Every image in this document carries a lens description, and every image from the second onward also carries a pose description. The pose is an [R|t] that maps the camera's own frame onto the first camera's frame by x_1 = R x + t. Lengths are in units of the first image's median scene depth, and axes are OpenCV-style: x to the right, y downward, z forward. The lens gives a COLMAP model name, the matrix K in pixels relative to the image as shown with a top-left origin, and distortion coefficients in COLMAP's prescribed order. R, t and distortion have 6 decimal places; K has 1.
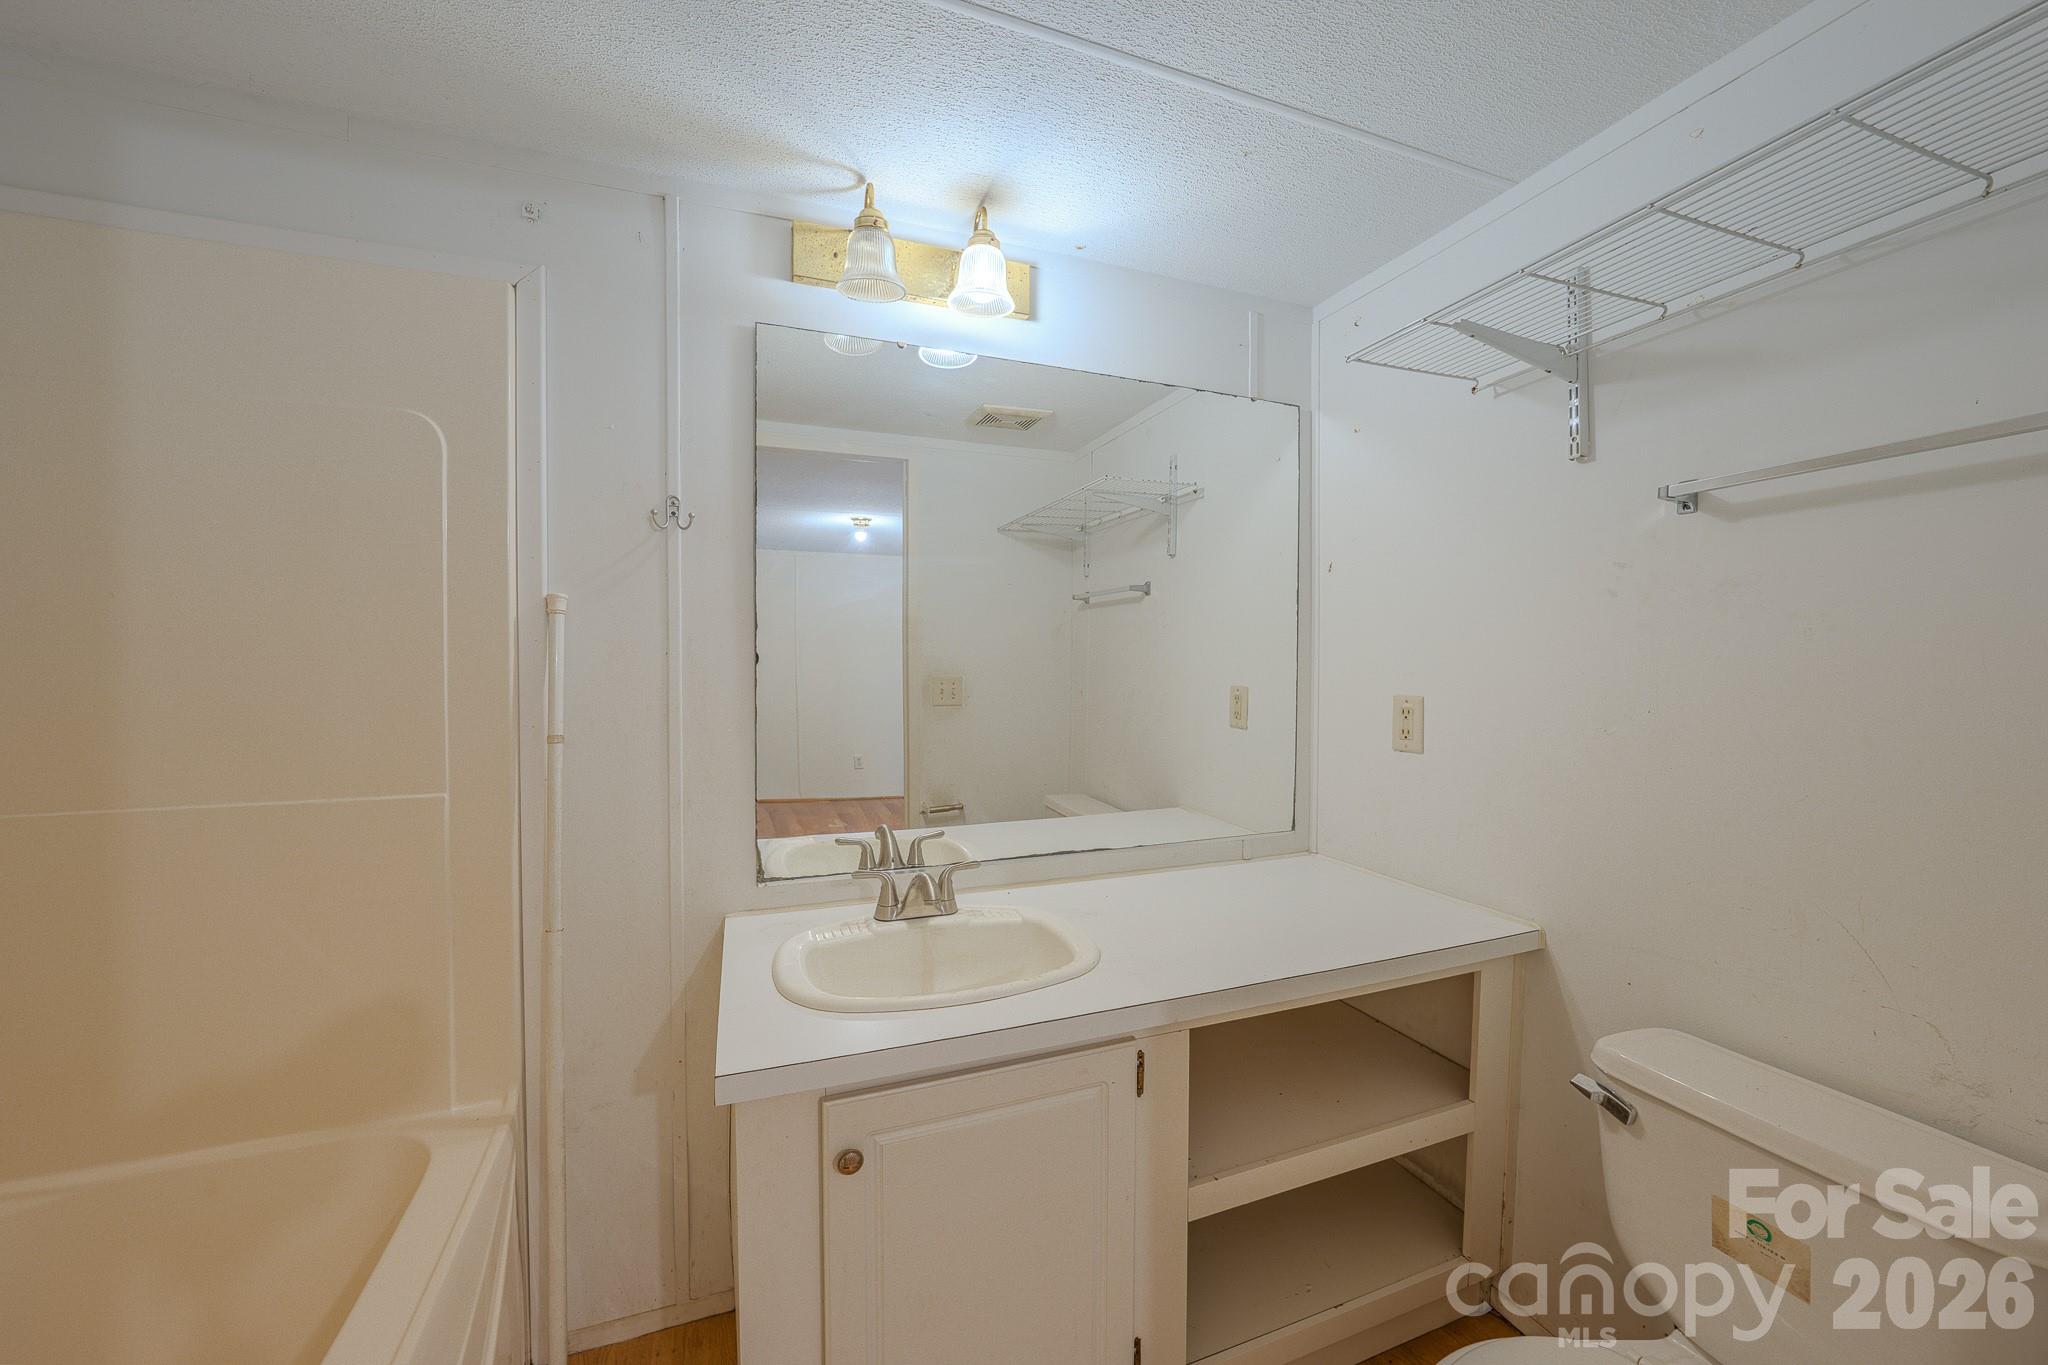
lens RADIAL K [[718.0, 0, 1009.0], [0, 718.0, 677.4], [0, 0, 1]] dist [-0.020279, 0.003367]
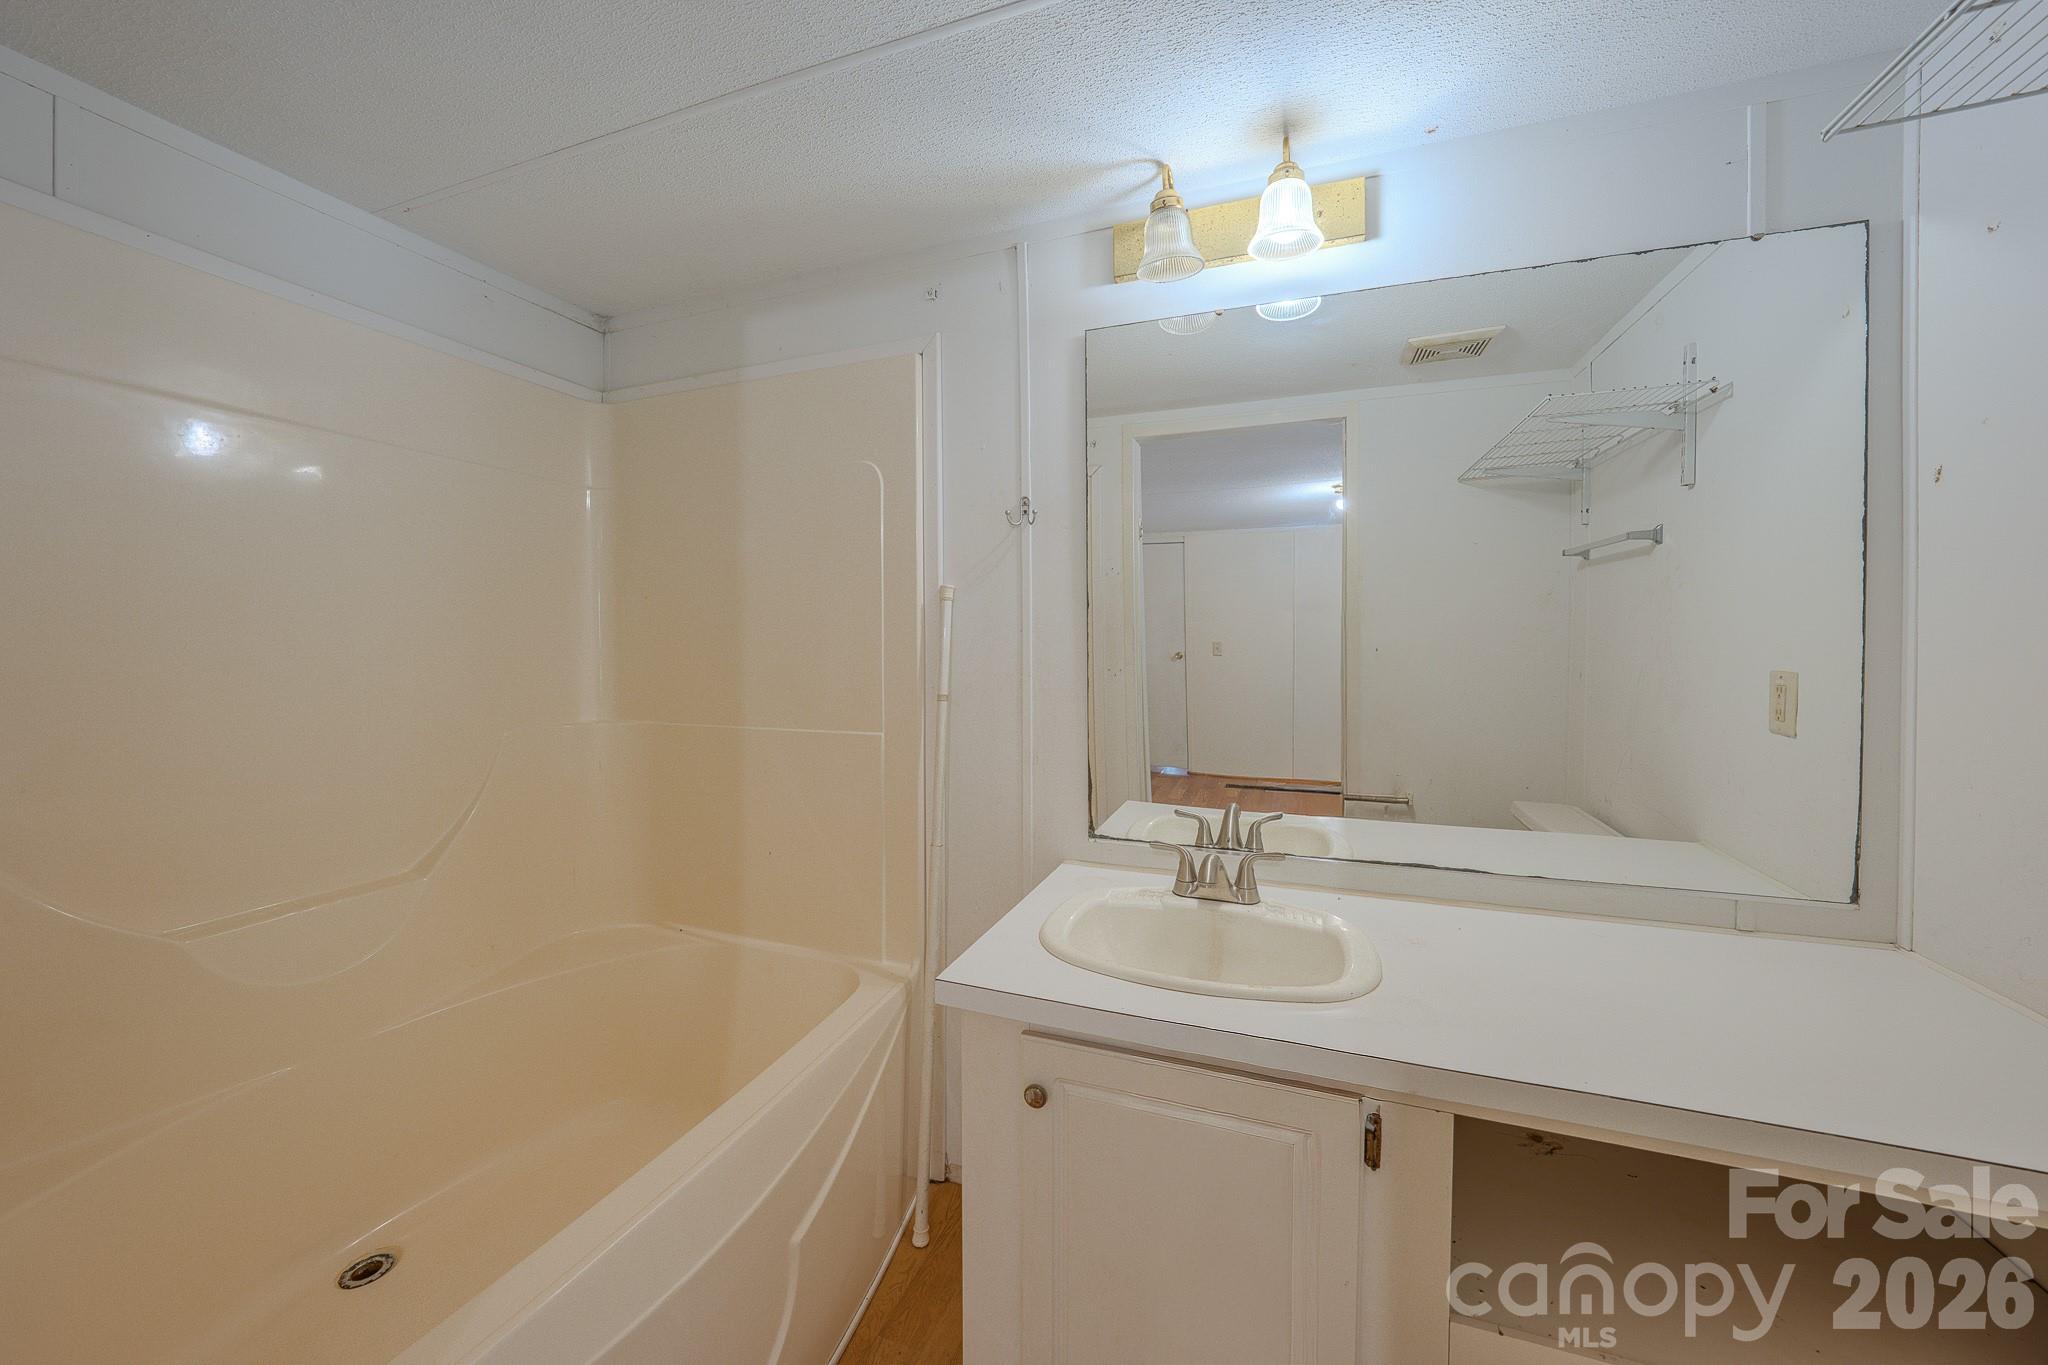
lens RADIAL K [[718.0, 0, 1059.1], [0, 718.0, 652.4], [0, 0, 1]] dist [-0.020279, 0.003367]
pose [[0.779637, 0.009314, -0.626162, 0.308206], [-0.009650, 0.999949, 0.002859, -0.001104], [0.626157, 0.003813, 0.779688, 0.108774]]
